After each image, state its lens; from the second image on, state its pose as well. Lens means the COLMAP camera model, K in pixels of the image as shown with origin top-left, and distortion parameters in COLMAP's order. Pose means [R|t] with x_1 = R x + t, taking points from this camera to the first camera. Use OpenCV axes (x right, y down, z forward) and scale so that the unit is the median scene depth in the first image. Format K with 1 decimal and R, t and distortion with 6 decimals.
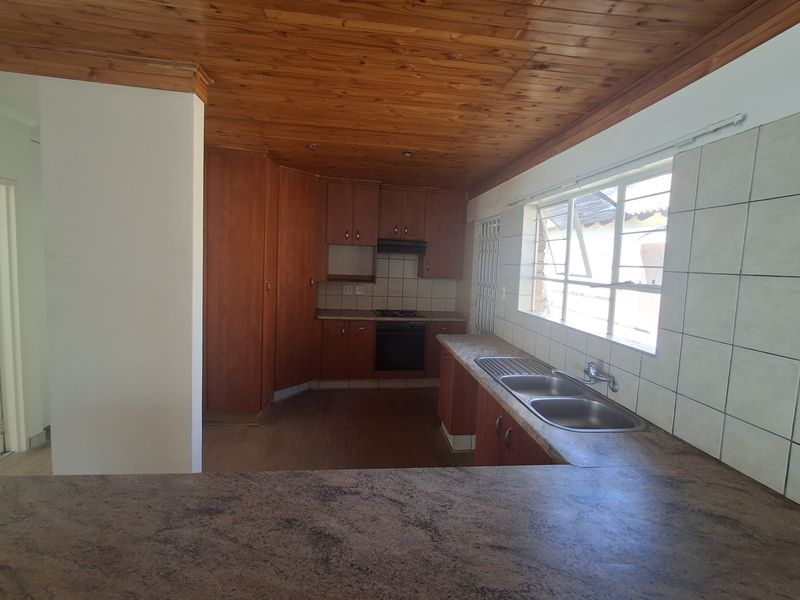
lens RADIAL K [[371.1, 0, 399.2], [0, 371.1, 297.8], [0, 0, 1]] dist [0.005357, 0.000193]
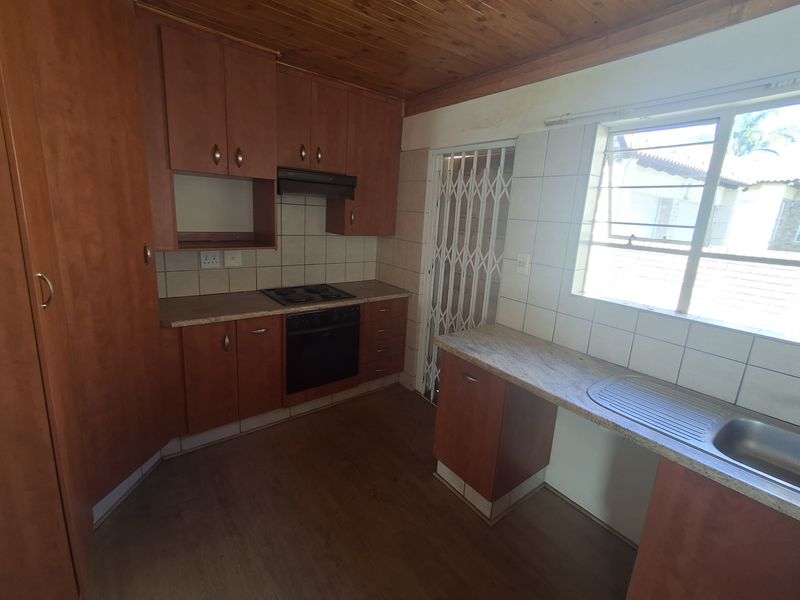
lens RADIAL K [[371.1, 0, 401.8], [0, 371.1, 291.5], [0, 0, 1]] dist [0.005357, 0.000193]
pose [[0.860574, -0.100404, 0.499332, -0.191316], [0.027650, 0.988141, 0.151039, -0.055286], [-0.508575, -0.116174, 0.853144, 0.418738]]
